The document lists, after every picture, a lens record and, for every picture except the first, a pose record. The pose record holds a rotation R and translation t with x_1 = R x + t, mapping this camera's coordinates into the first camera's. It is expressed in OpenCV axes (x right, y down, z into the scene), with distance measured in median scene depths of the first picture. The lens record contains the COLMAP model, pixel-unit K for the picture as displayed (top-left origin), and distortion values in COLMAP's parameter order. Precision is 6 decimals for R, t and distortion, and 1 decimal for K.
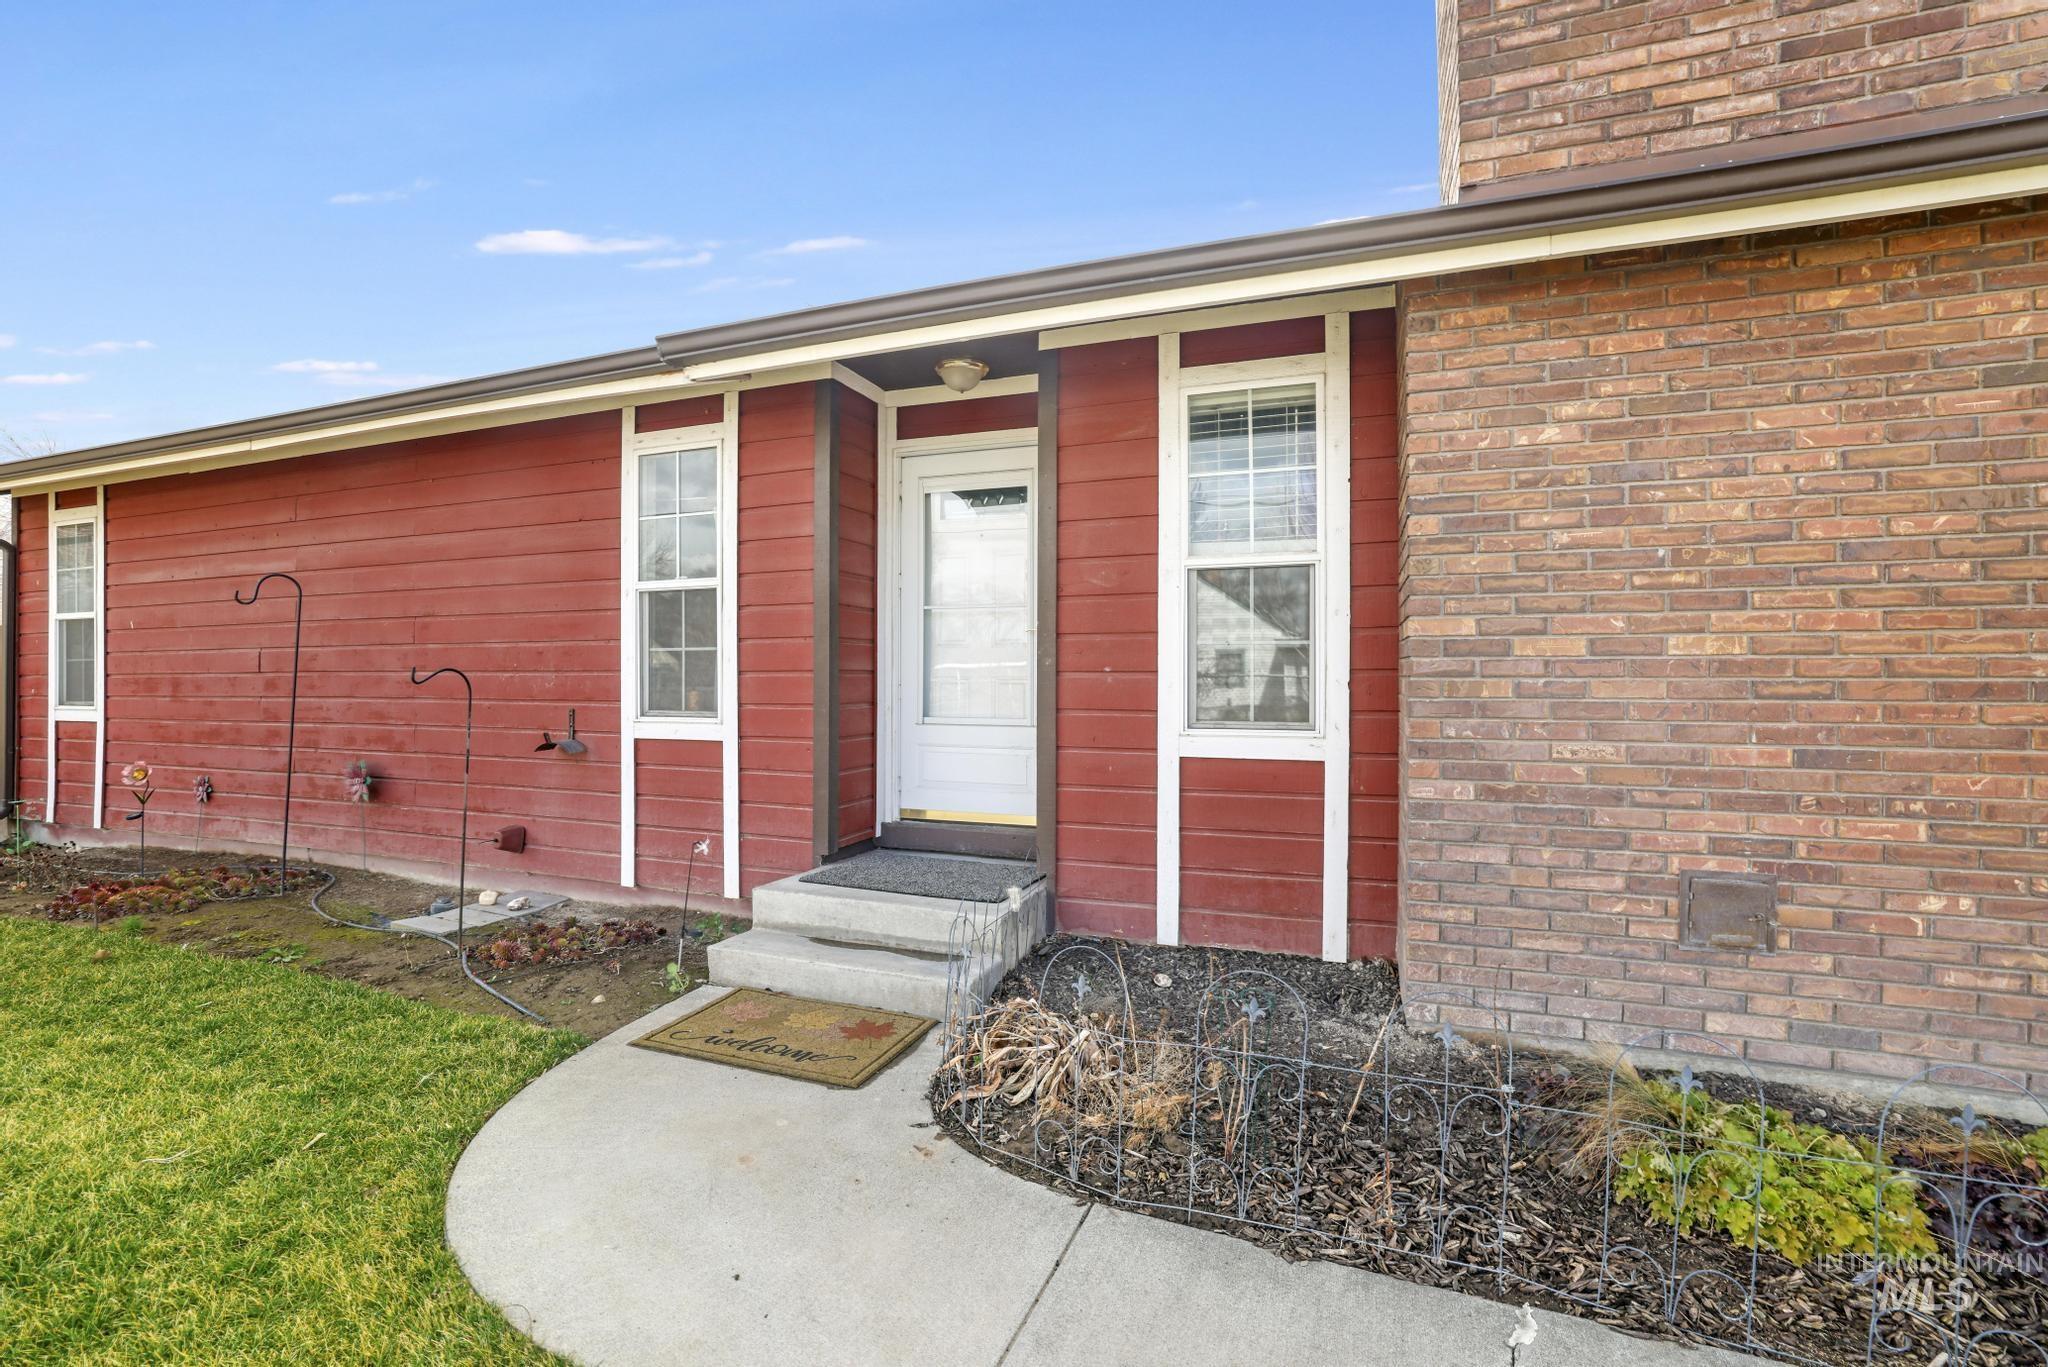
lens RADIAL K [[919.8, 0, 1024.0], [0, 919.8, 683.5], [0, 0, 1]] dist [-0.028829, 0.011409]
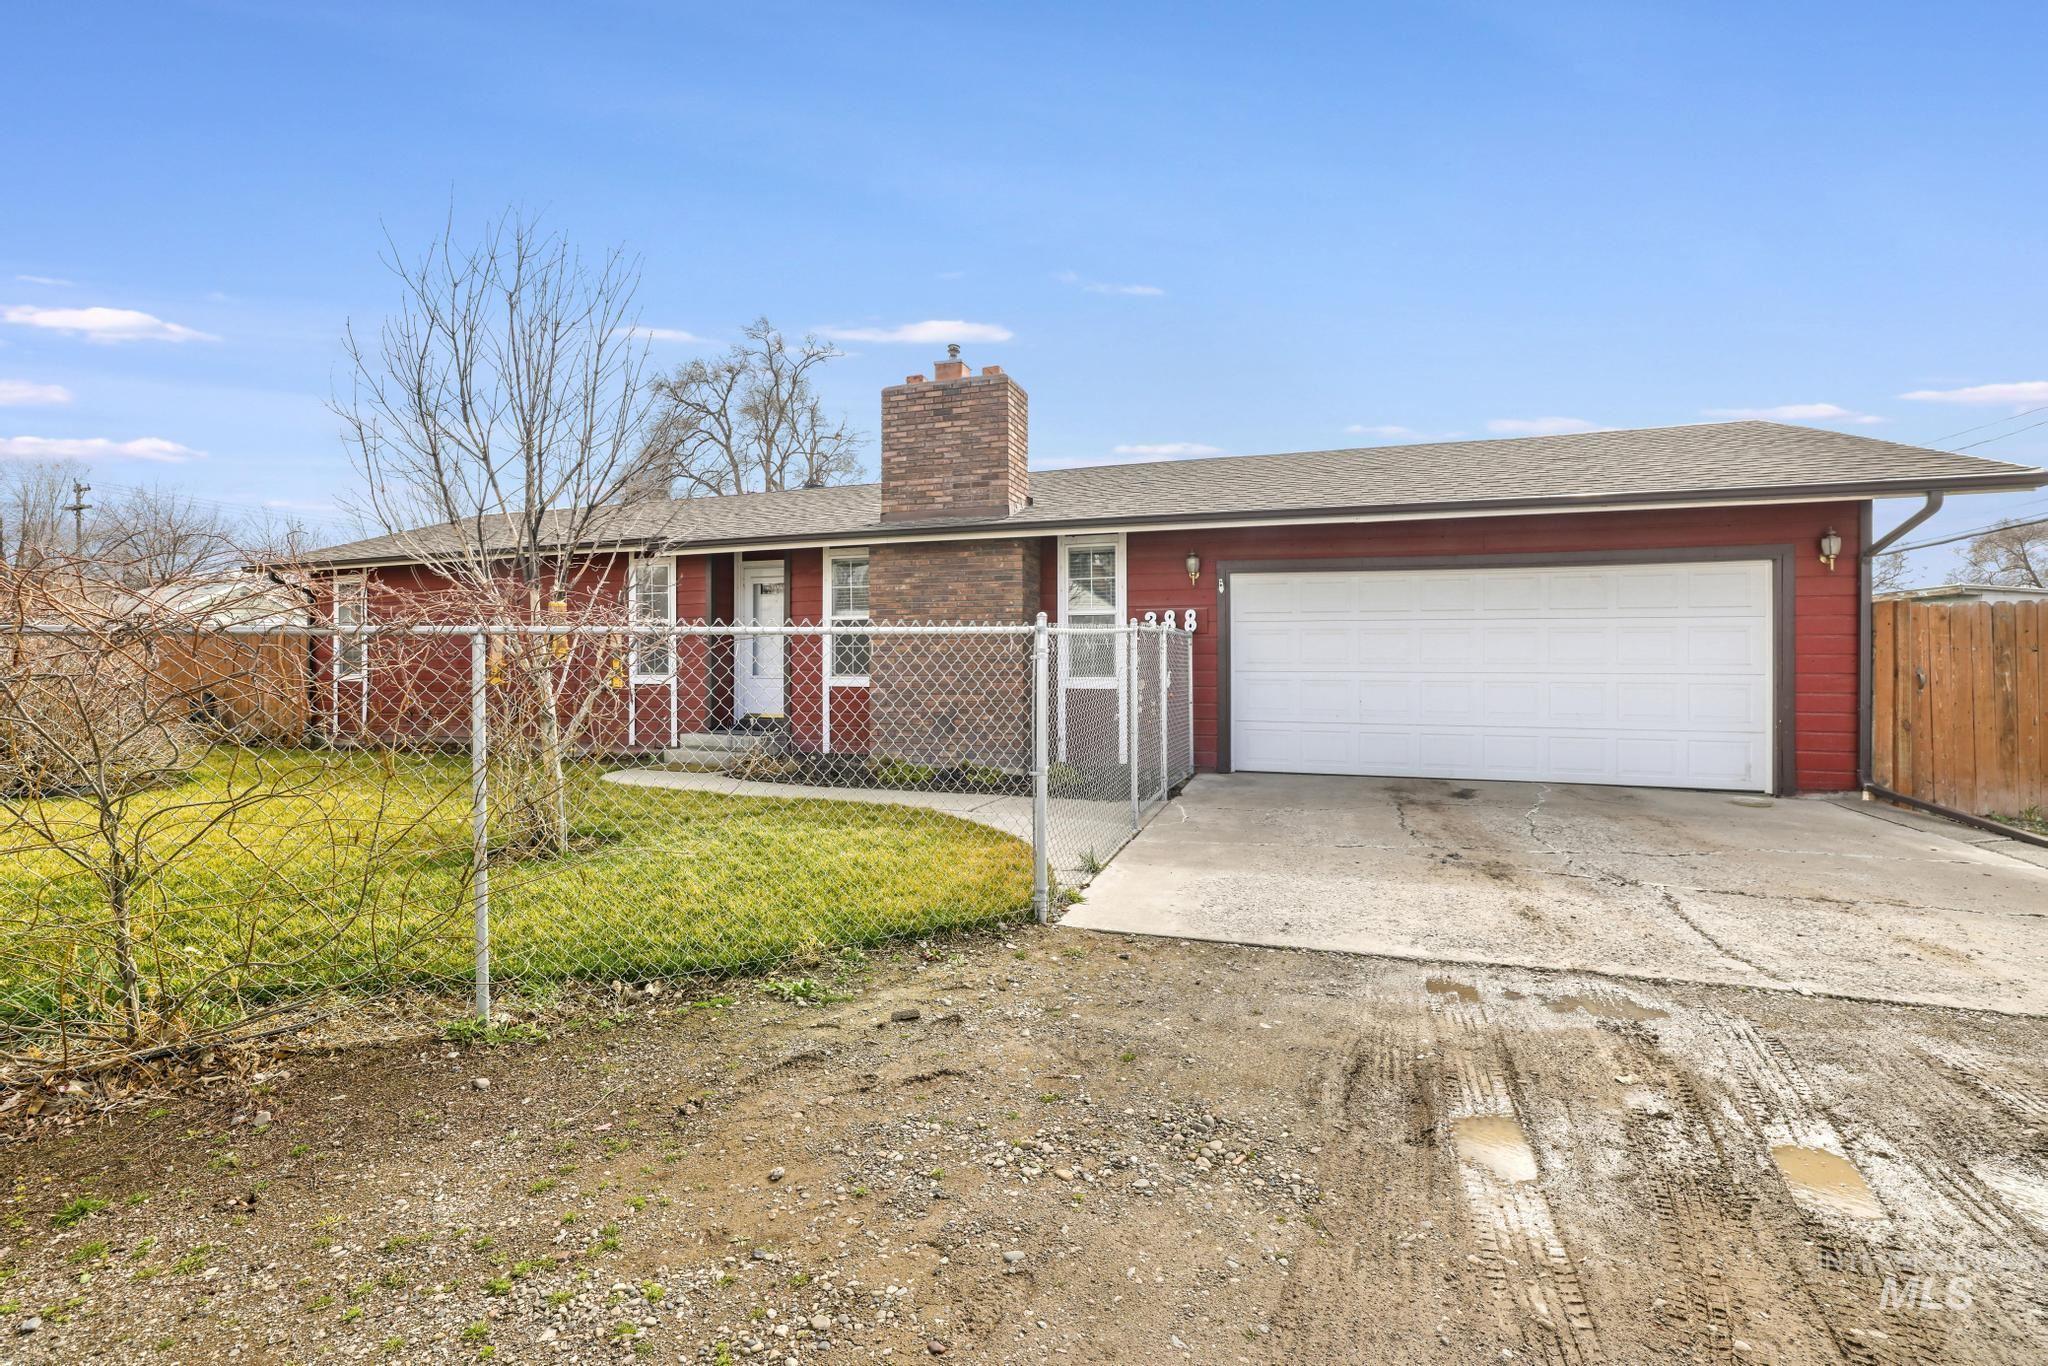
lens RADIAL K [[919.8, 0, 1024.0], [0, 919.8, 683.0], [0, 0, 1]] dist [-0.028829, 0.011409]
pose [[0.999801, 0.002121, 0.019842, 0.704160], [-0.002308, 0.999953, 0.009411, 0.041049], [-0.019821, -0.009455, 0.999759, -1.822323]]
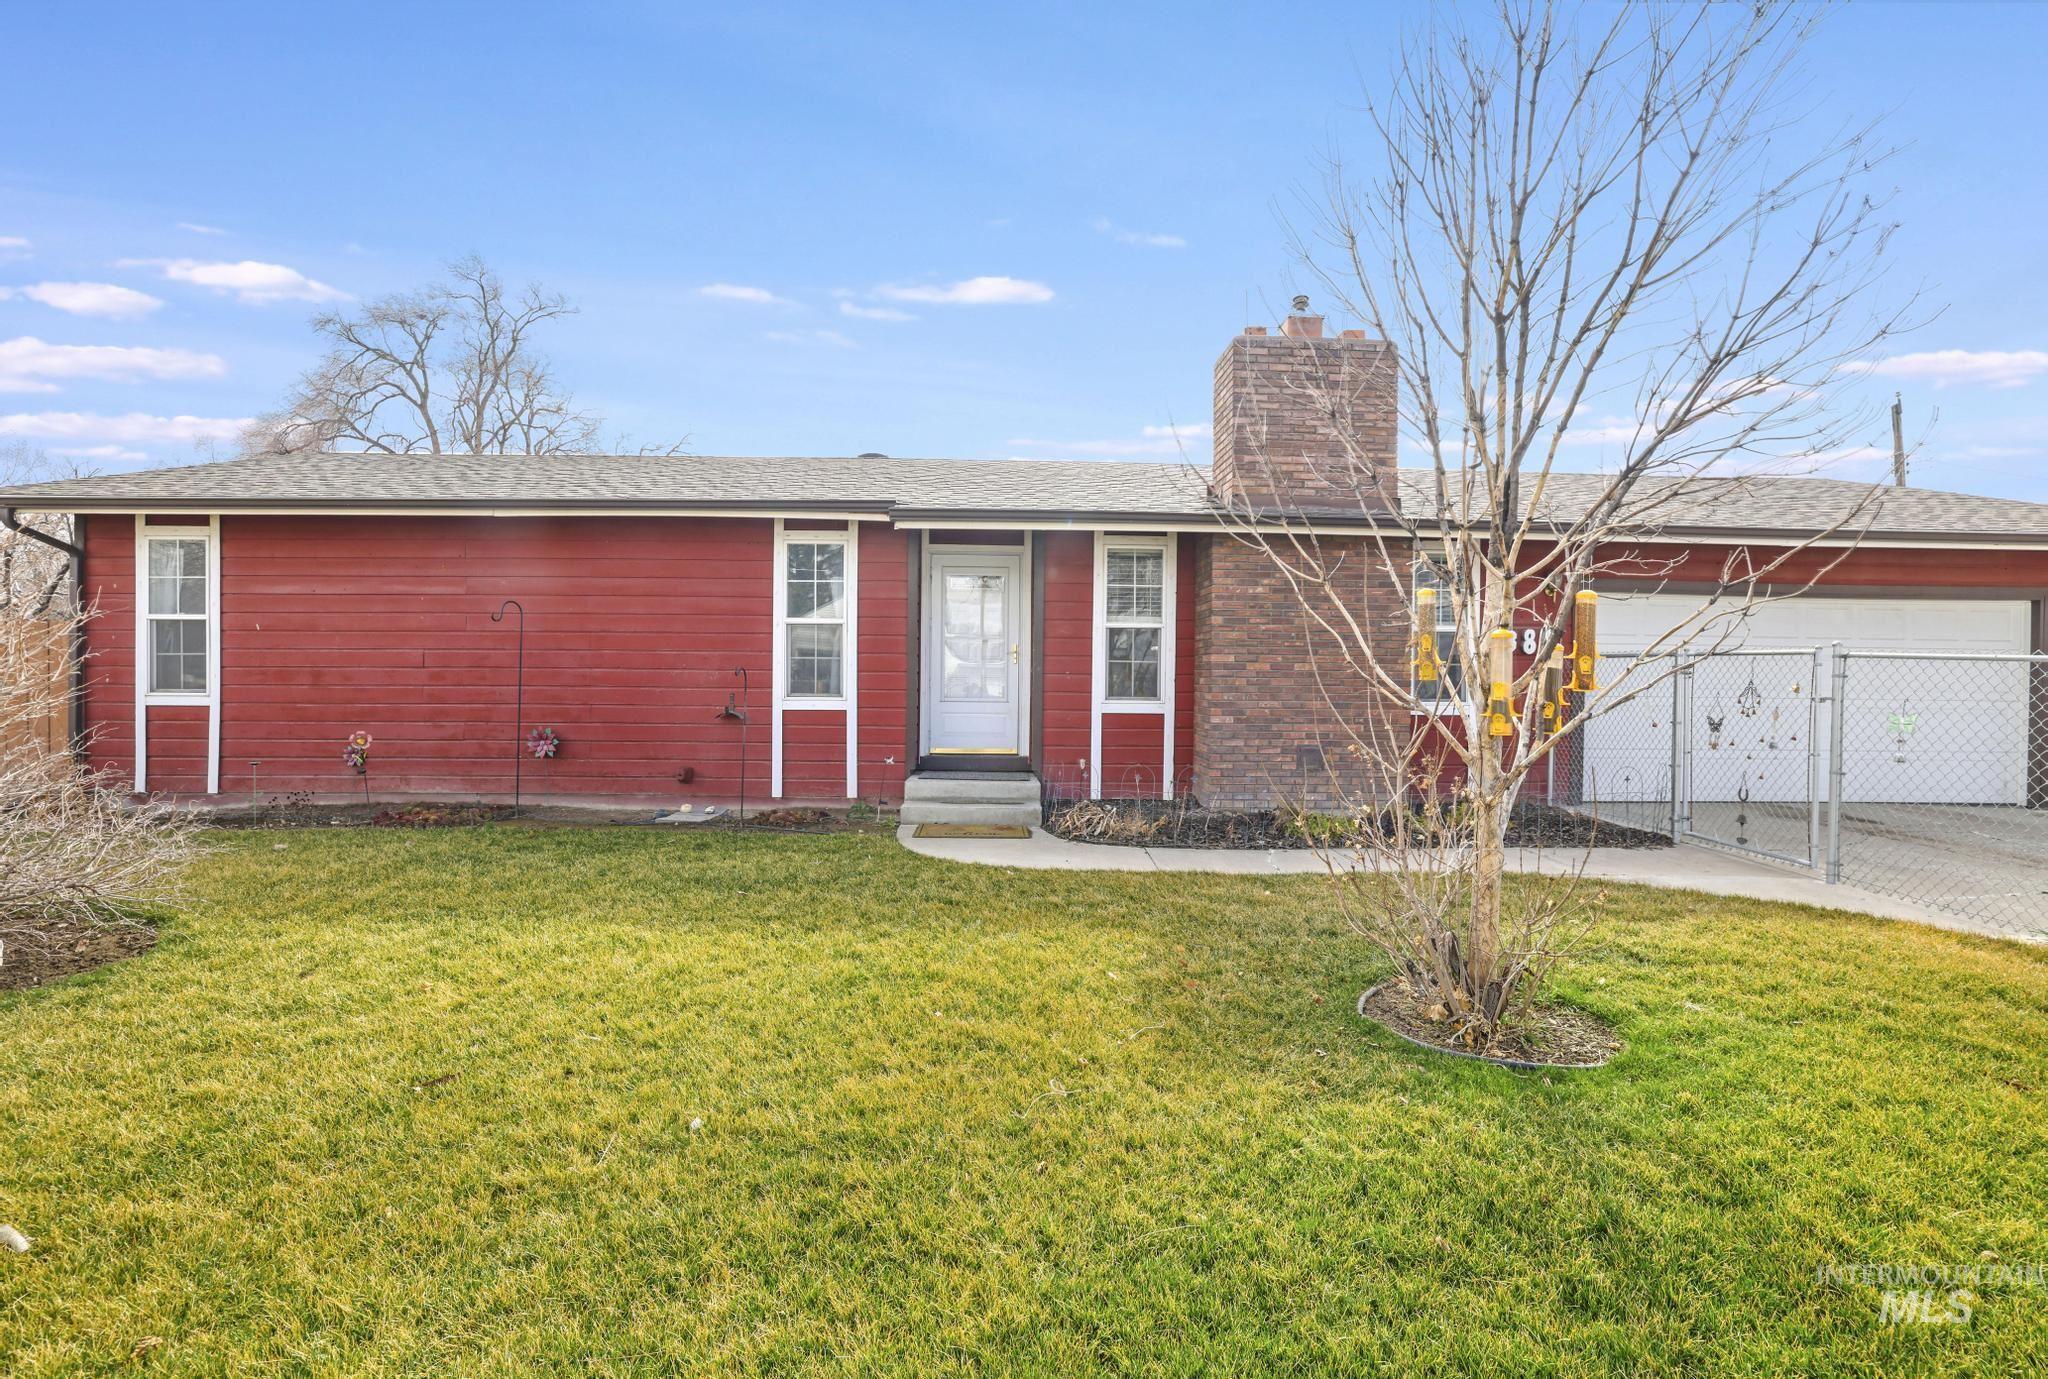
lens RADIAL K [[886.7, 0, 1030.5], [0, 886.7, 704.3], [0, 0, 1]] dist [-0.003761, -0.000465]
pose [[0.918133, -0.000842, 0.396271, -0.822280], [-0.005775, 0.999863, 0.015506, 0.026555], [-0.396230, -0.016525, 0.918002, -0.875306]]
